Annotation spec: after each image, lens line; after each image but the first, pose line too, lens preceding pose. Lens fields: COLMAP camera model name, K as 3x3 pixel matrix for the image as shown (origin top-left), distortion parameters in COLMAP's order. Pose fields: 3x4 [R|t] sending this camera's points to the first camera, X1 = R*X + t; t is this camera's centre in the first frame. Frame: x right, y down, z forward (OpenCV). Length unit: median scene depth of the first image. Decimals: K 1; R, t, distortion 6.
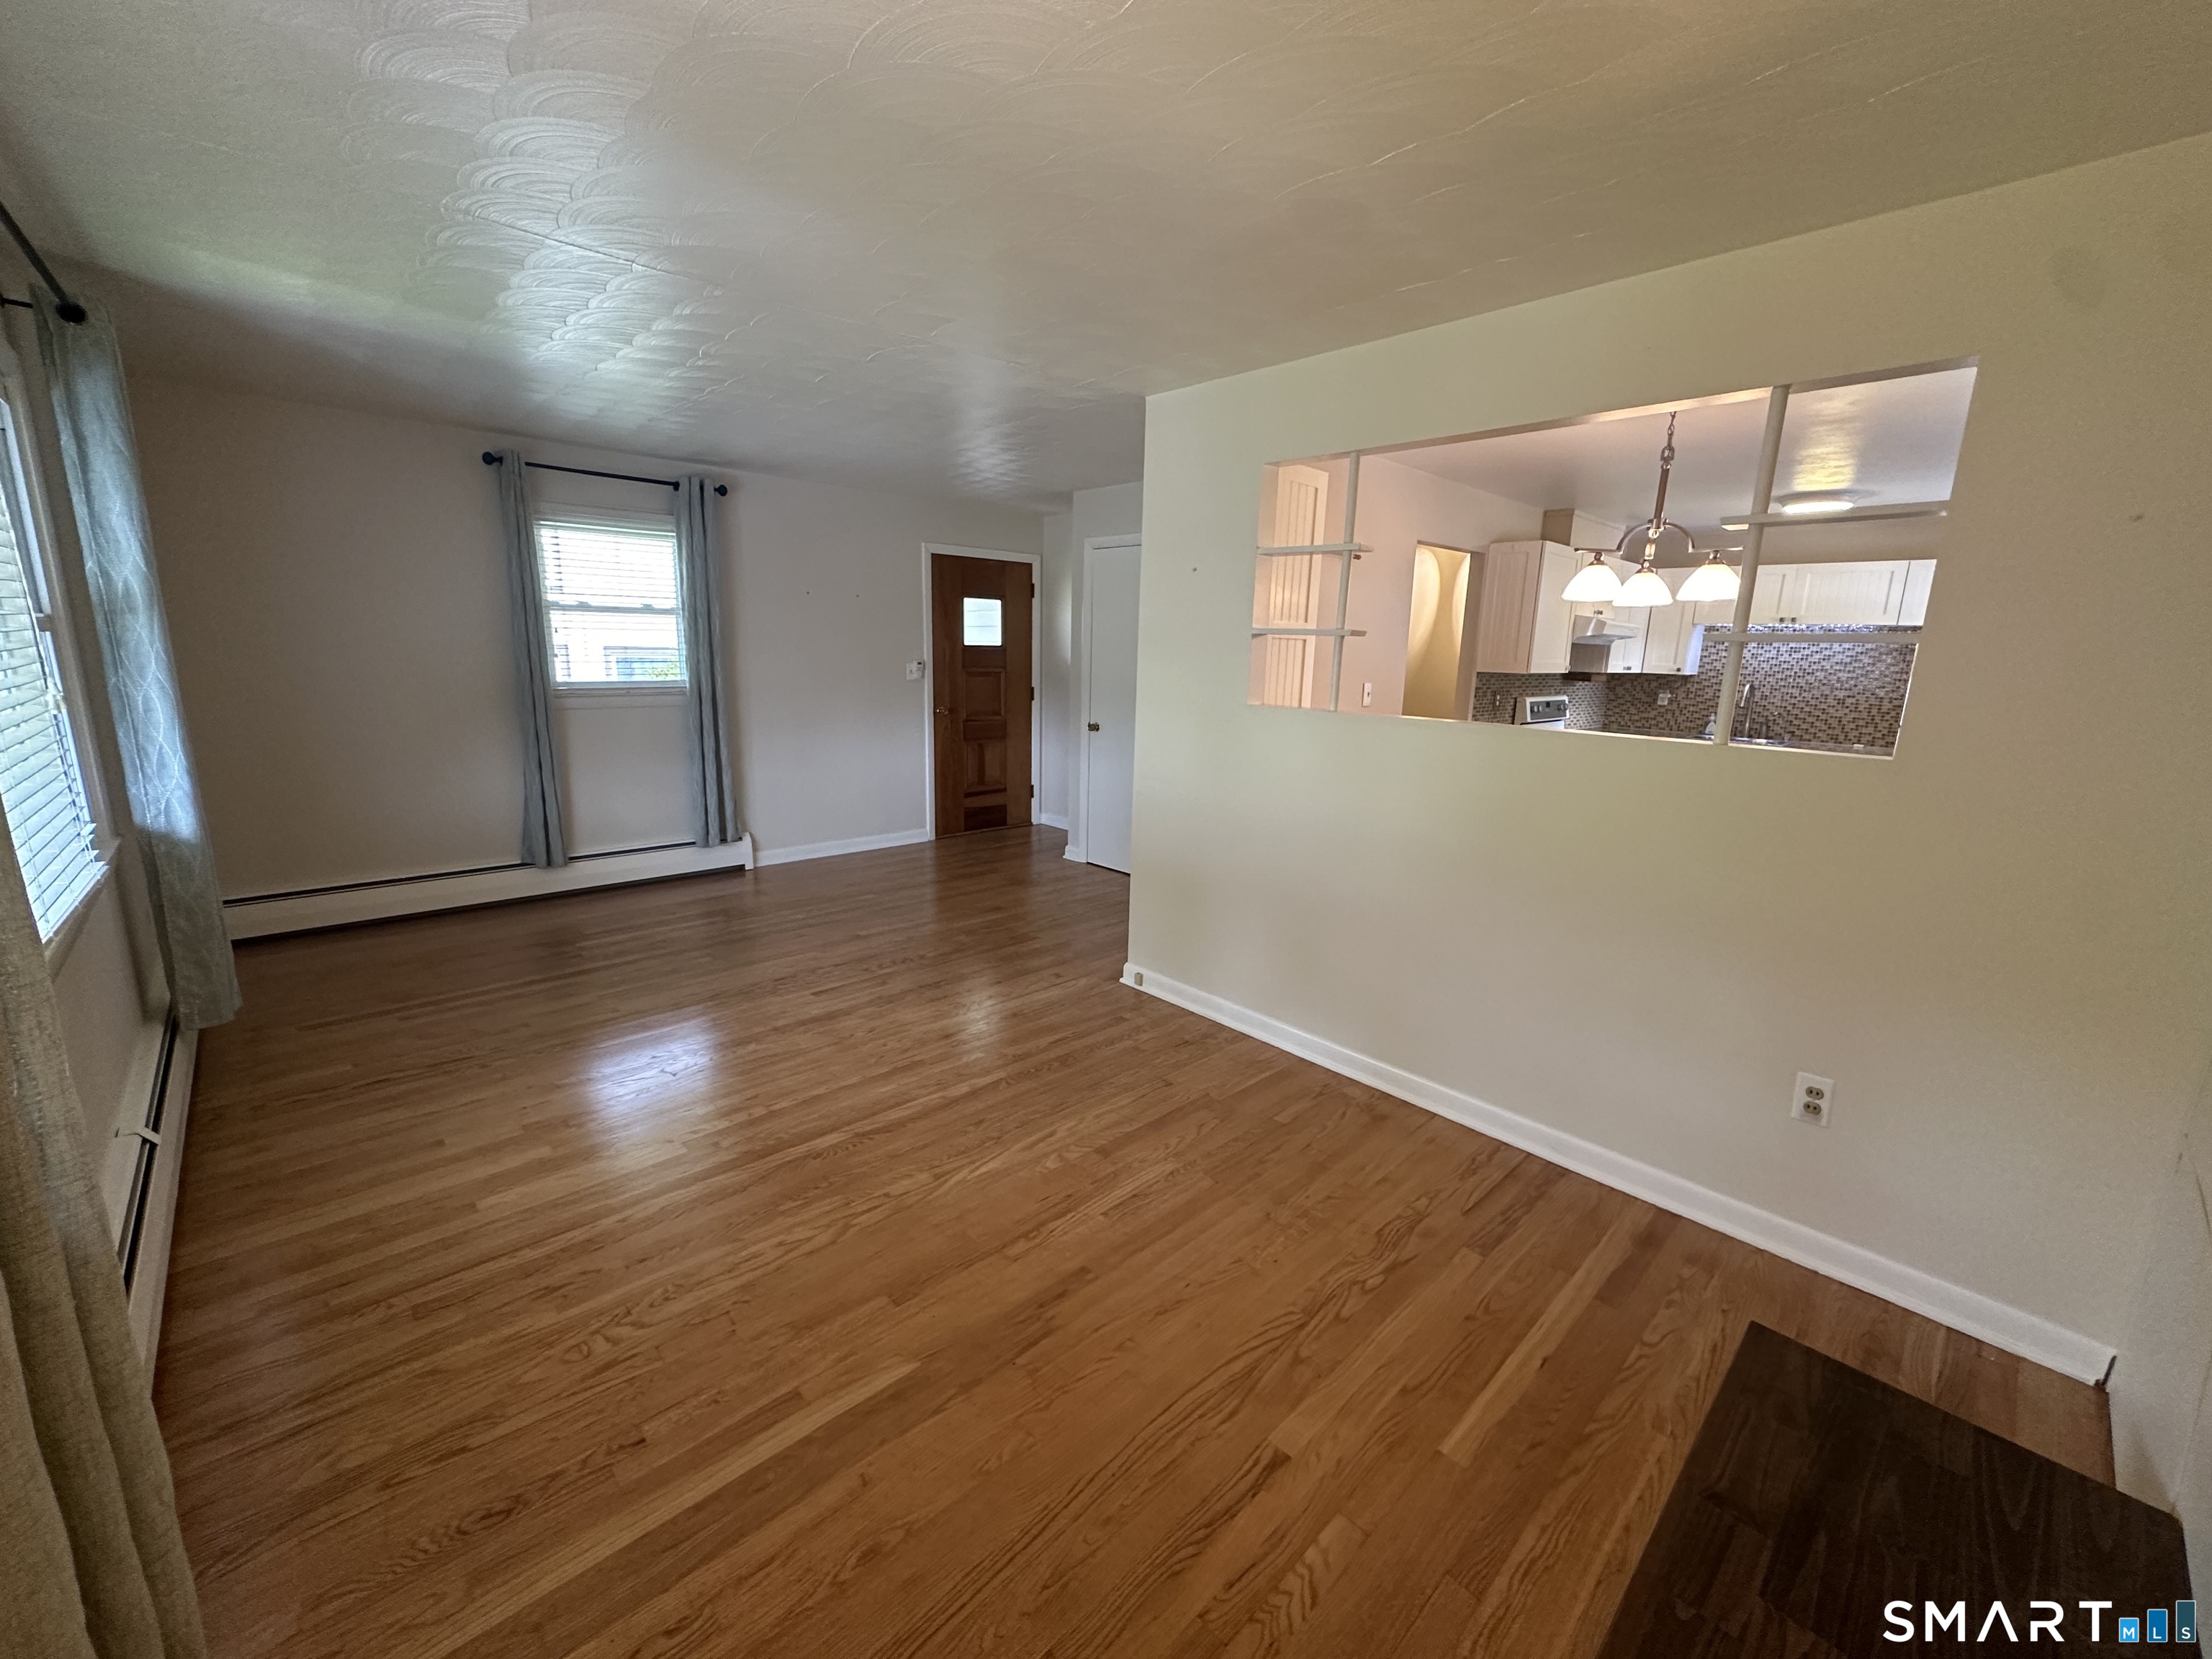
lens RADIAL K [[881.9, 0, 1101.4], [0, 881.9, 830.3], [0, 0, 1]] dist [-0.002075, 0.000899]
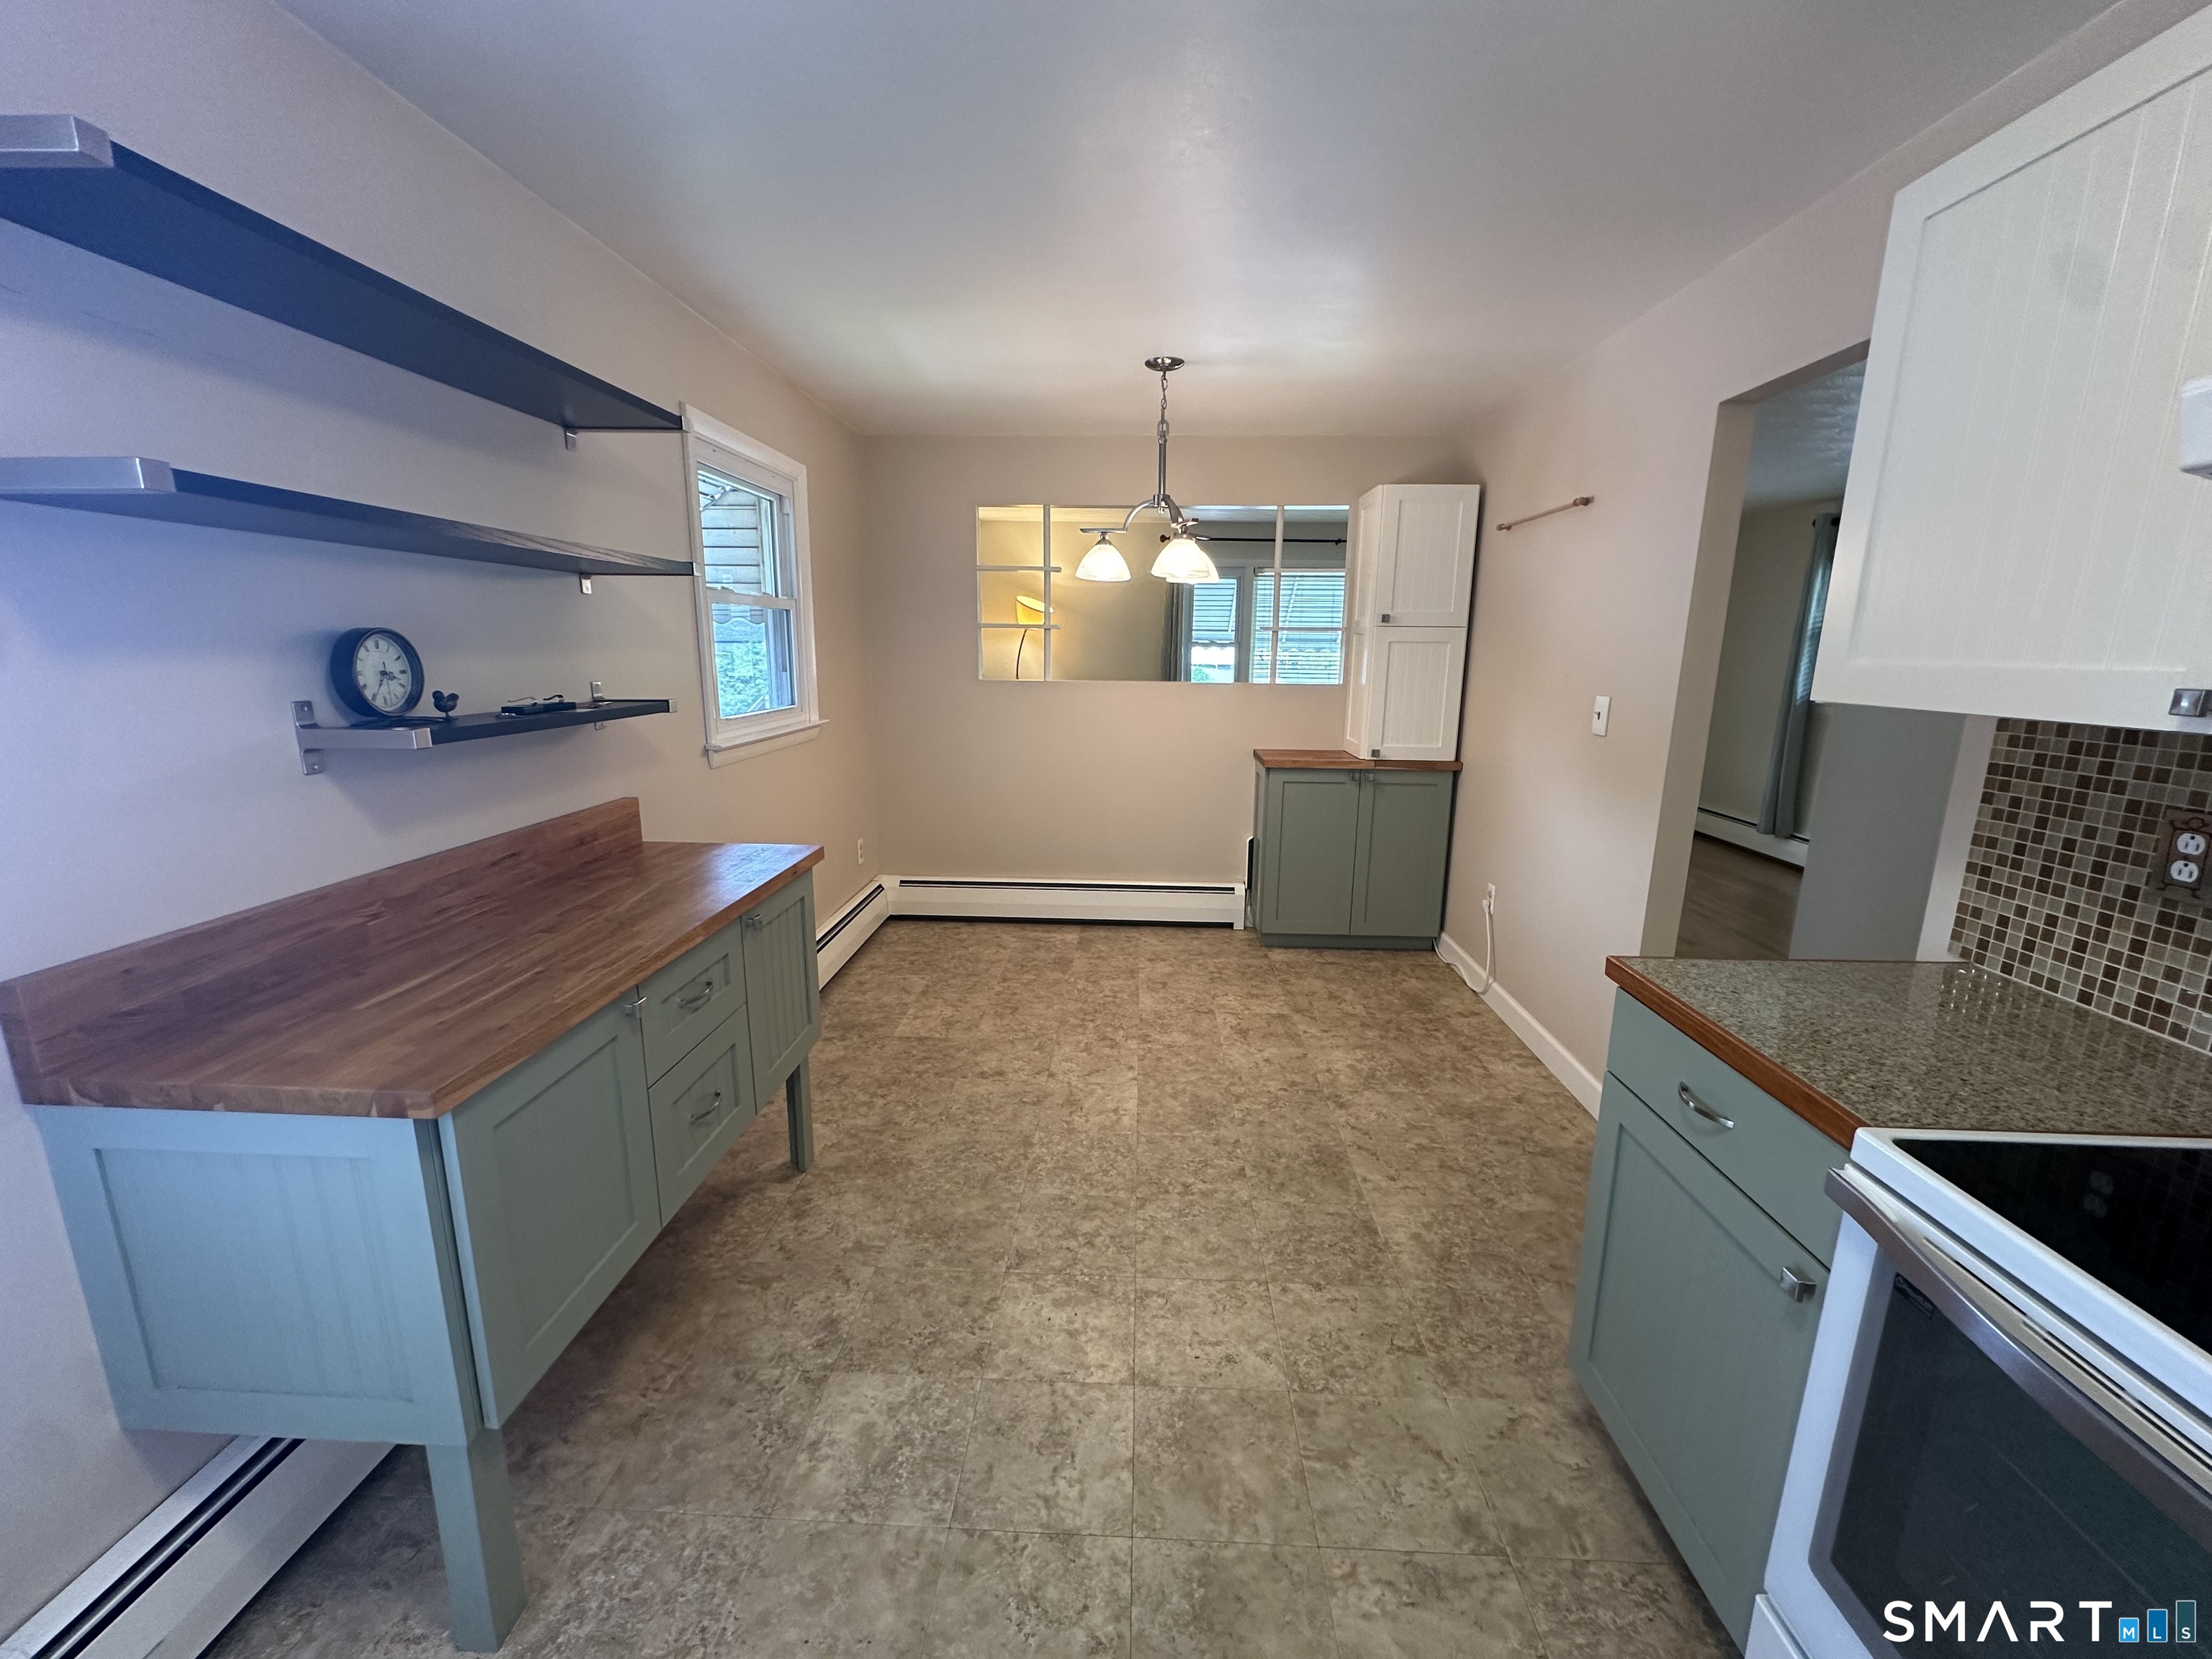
lens RADIAL K [[881.9, 0, 1105.9], [0, 881.9, 824.8], [0, 0, 1]] dist [-0.002075, 0.000899]
pose [[-0.715141, 0.104214, -0.691167, 1.076036], [-0.177492, 0.929337, 0.323774, -0.245398], [0.676069, 0.354221, -0.646110, 1.328475]]
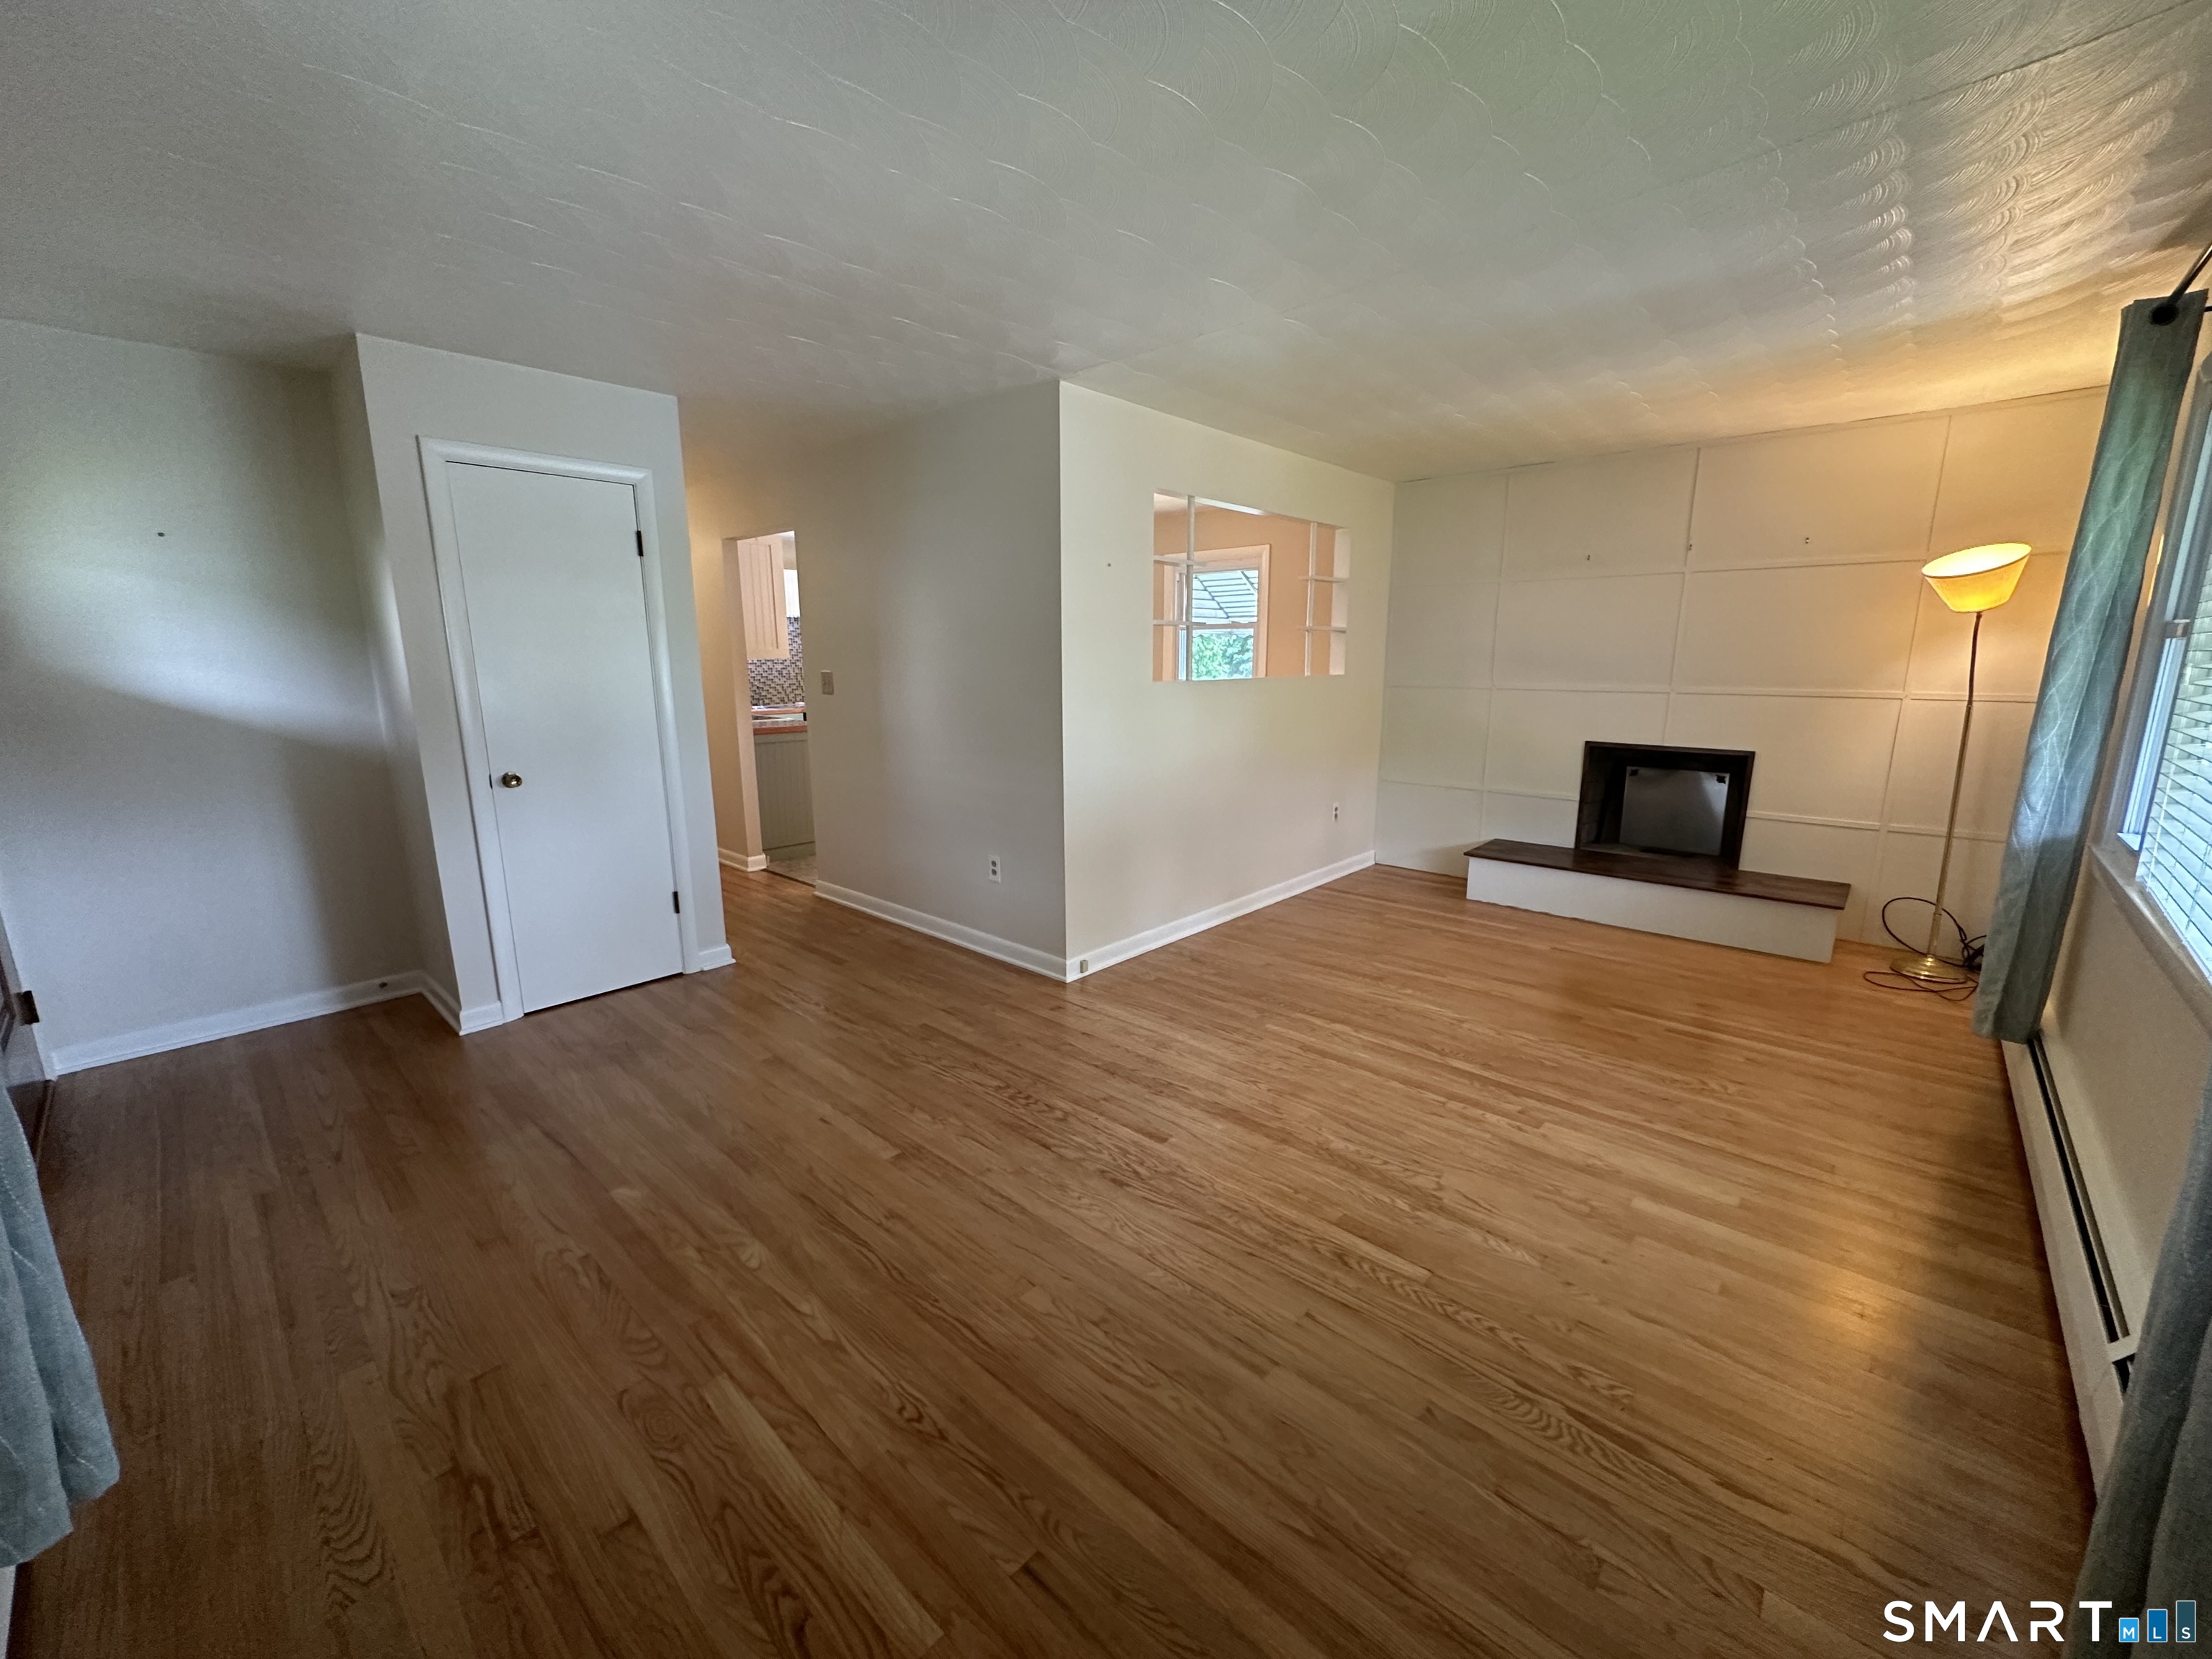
lens RADIAL K [[881.9, 0, 1103.9], [0, 881.9, 829.6], [0, 0, 1]] dist [-0.002075, 0.000899]
pose [[-0.077524, -0.222540, 0.971836, -0.832024], [0.206378, 0.950075, 0.234020, -0.193576], [-0.975397, 0.218707, -0.027726, 0.891965]]
